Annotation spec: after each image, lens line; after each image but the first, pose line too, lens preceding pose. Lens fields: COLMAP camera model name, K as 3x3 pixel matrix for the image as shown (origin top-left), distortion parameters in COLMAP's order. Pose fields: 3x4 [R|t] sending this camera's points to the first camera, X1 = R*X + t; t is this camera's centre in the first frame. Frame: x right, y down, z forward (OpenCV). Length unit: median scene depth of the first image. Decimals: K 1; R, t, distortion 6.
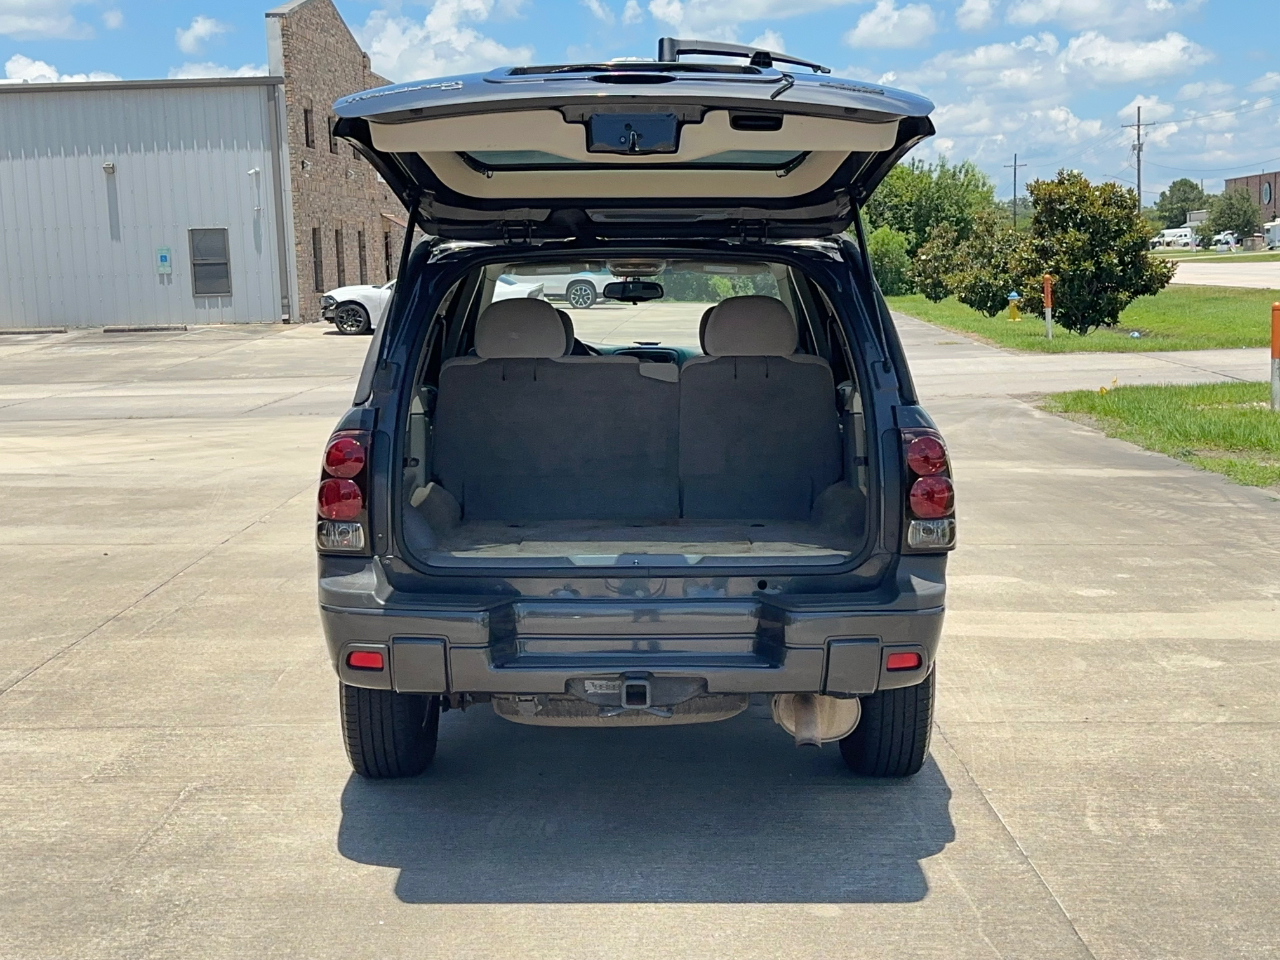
lens RADIAL K [[1761.0, 0, 639.9], [0, 1761.0, 480.7], [0, 0, 1]] dist [0.227000, -0.515148]
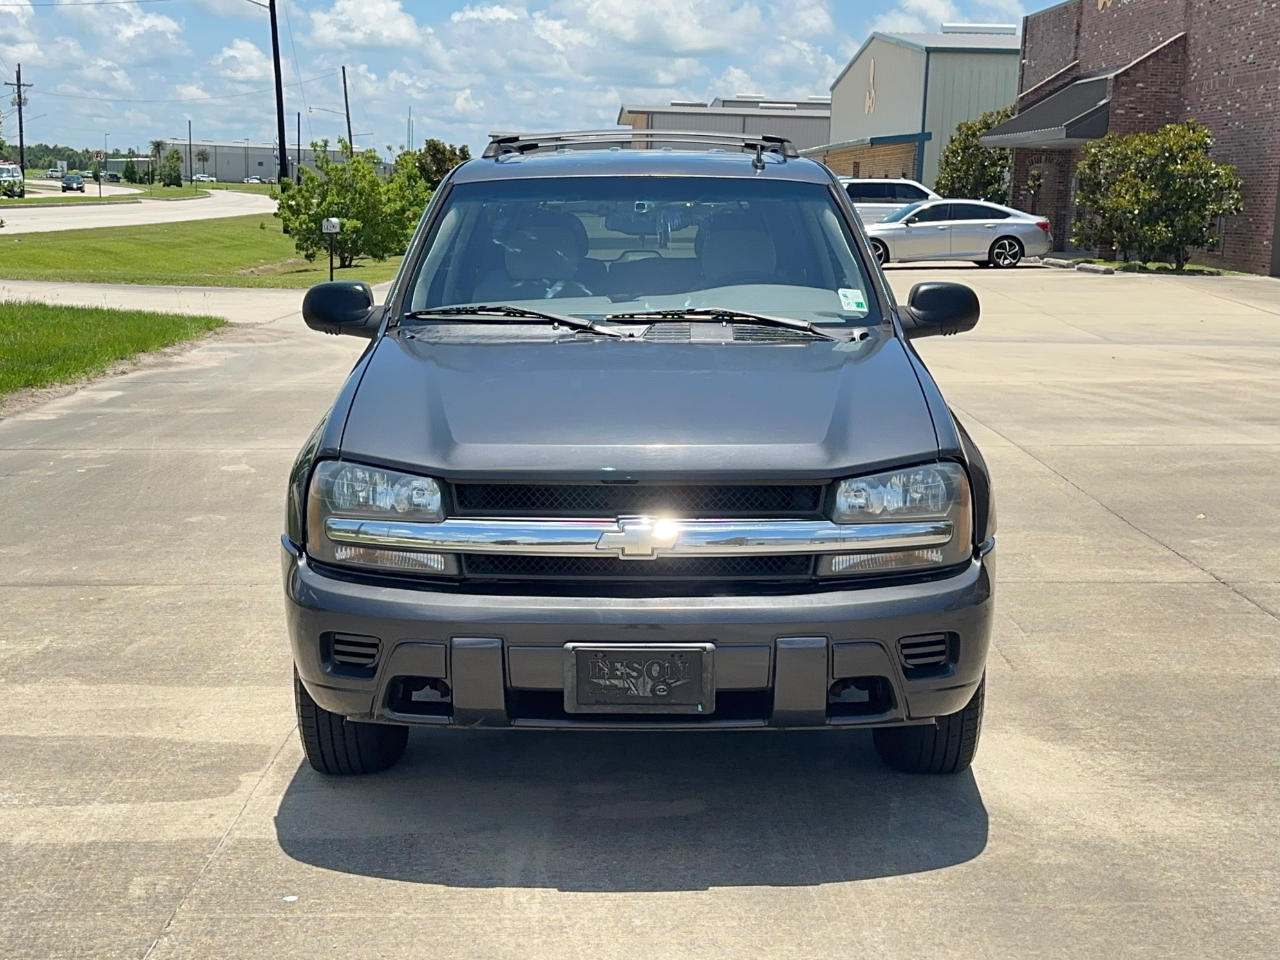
lens RADIAL K [[1808.1, 0, 638.9], [0, 1808.1, 480.2], [0, 0, 1]] dist [0.123641, -0.058416]
pose [[-0.999983, 0.000434, 0.005837, -0.006124], [0.002042, 0.960413, 0.278573, -0.237237], [-0.005485, 0.278580, -0.960397, 1.933434]]
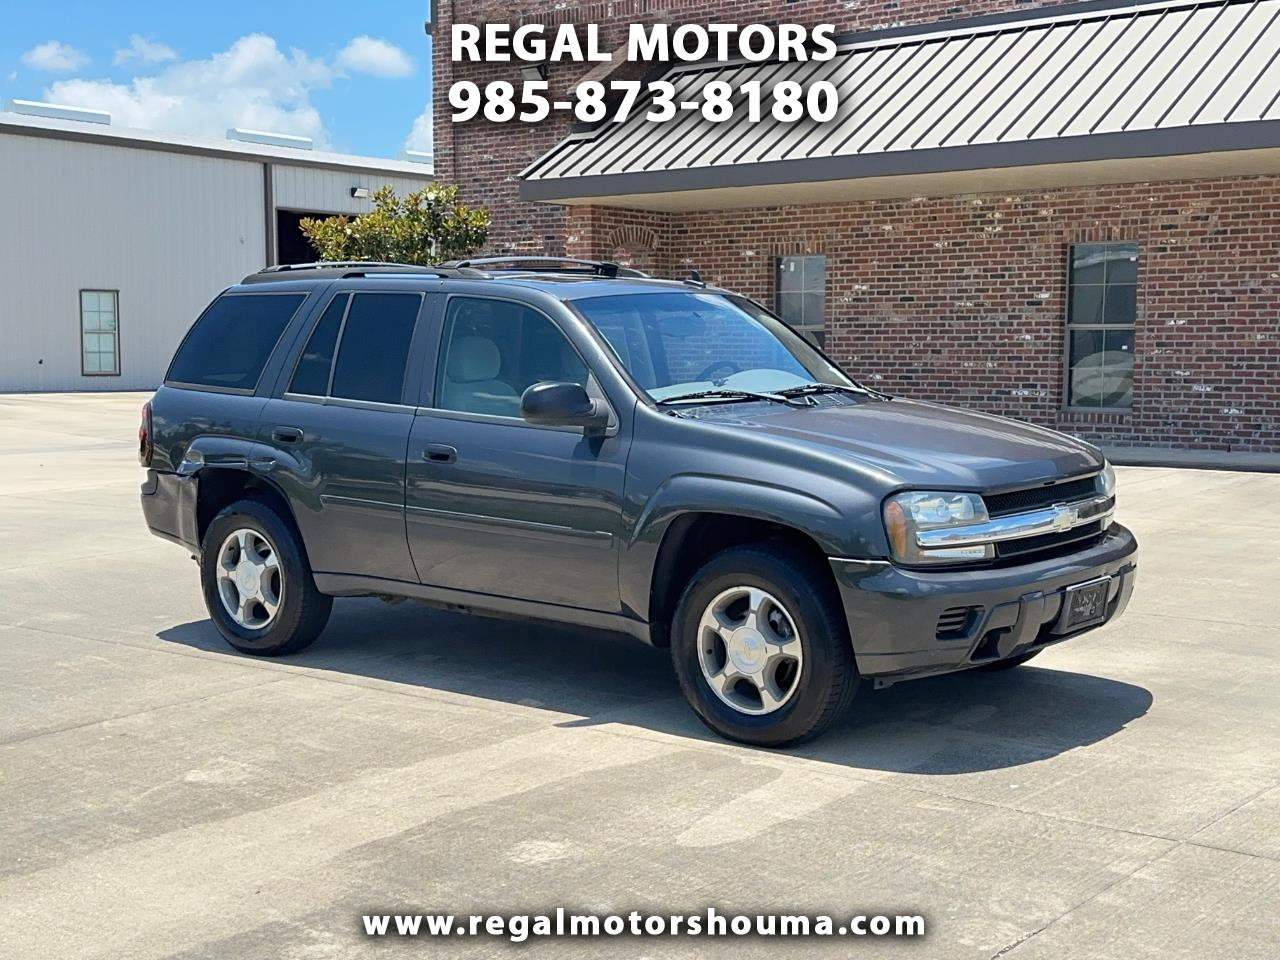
lens RADIAL K [[1762.9, 0, 642.4], [0, 1762.9, 486.8], [0, 0, 1]] dist [0.210121, -0.469468]
pose [[-0.635181, 0.093469, -0.766687, 0.870637], [-0.078161, 0.979776, 0.184202, -0.219418], [0.768399, 0.176927, -0.615029, 1.753919]]
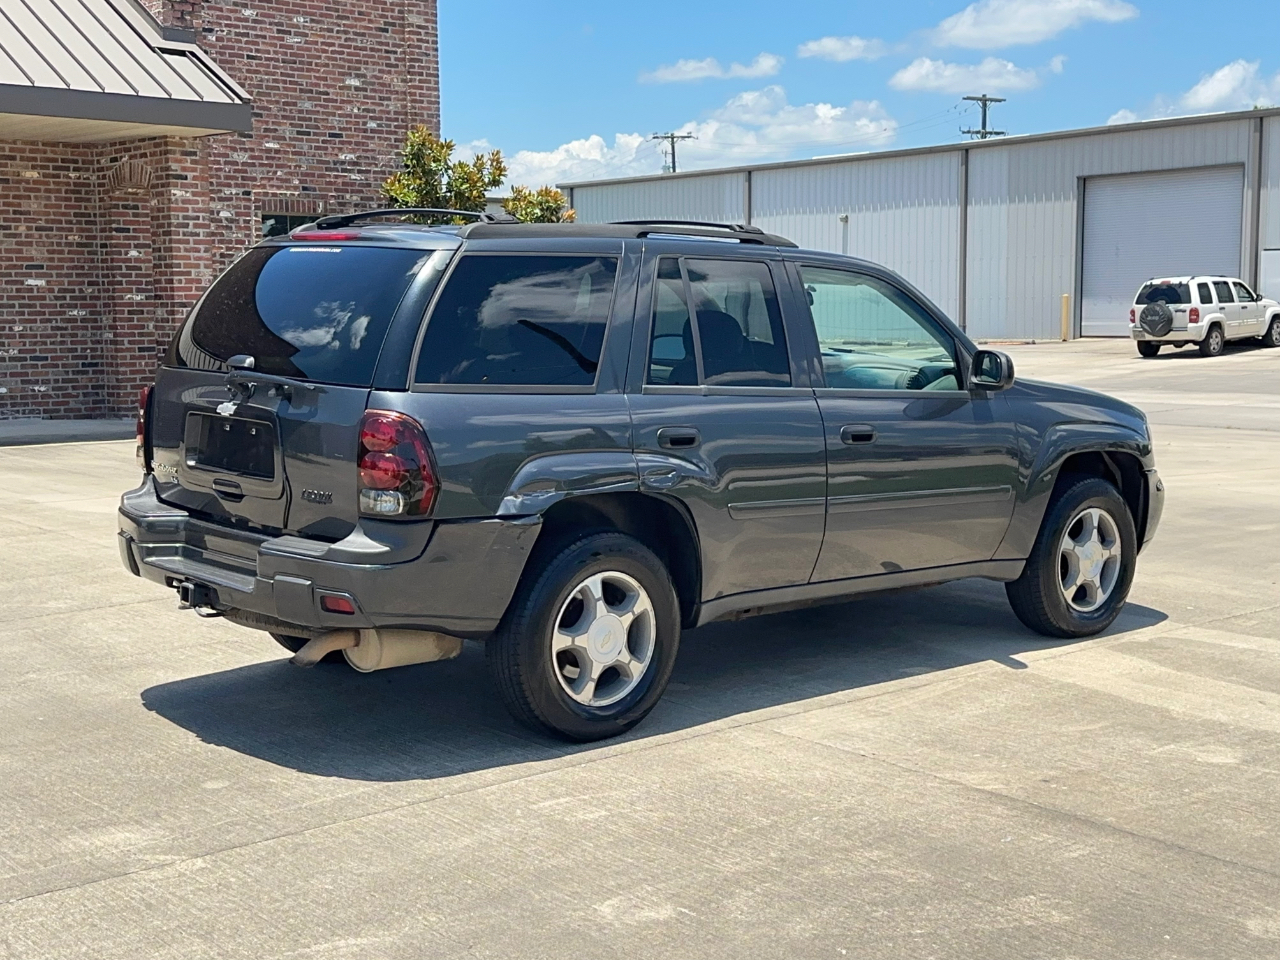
lens RADIAL K [[1752.1, 0, 640.0], [0, 1752.1, 480.0], [0, 0, 1]] dist [0.187791, -0.317070]
pose [[0.663948, 0.101862, -0.740808, 0.782167], [-0.107199, 0.993412, 0.040519, -0.034187], [0.740055, 0.052512, 0.670493, 0.245635]]
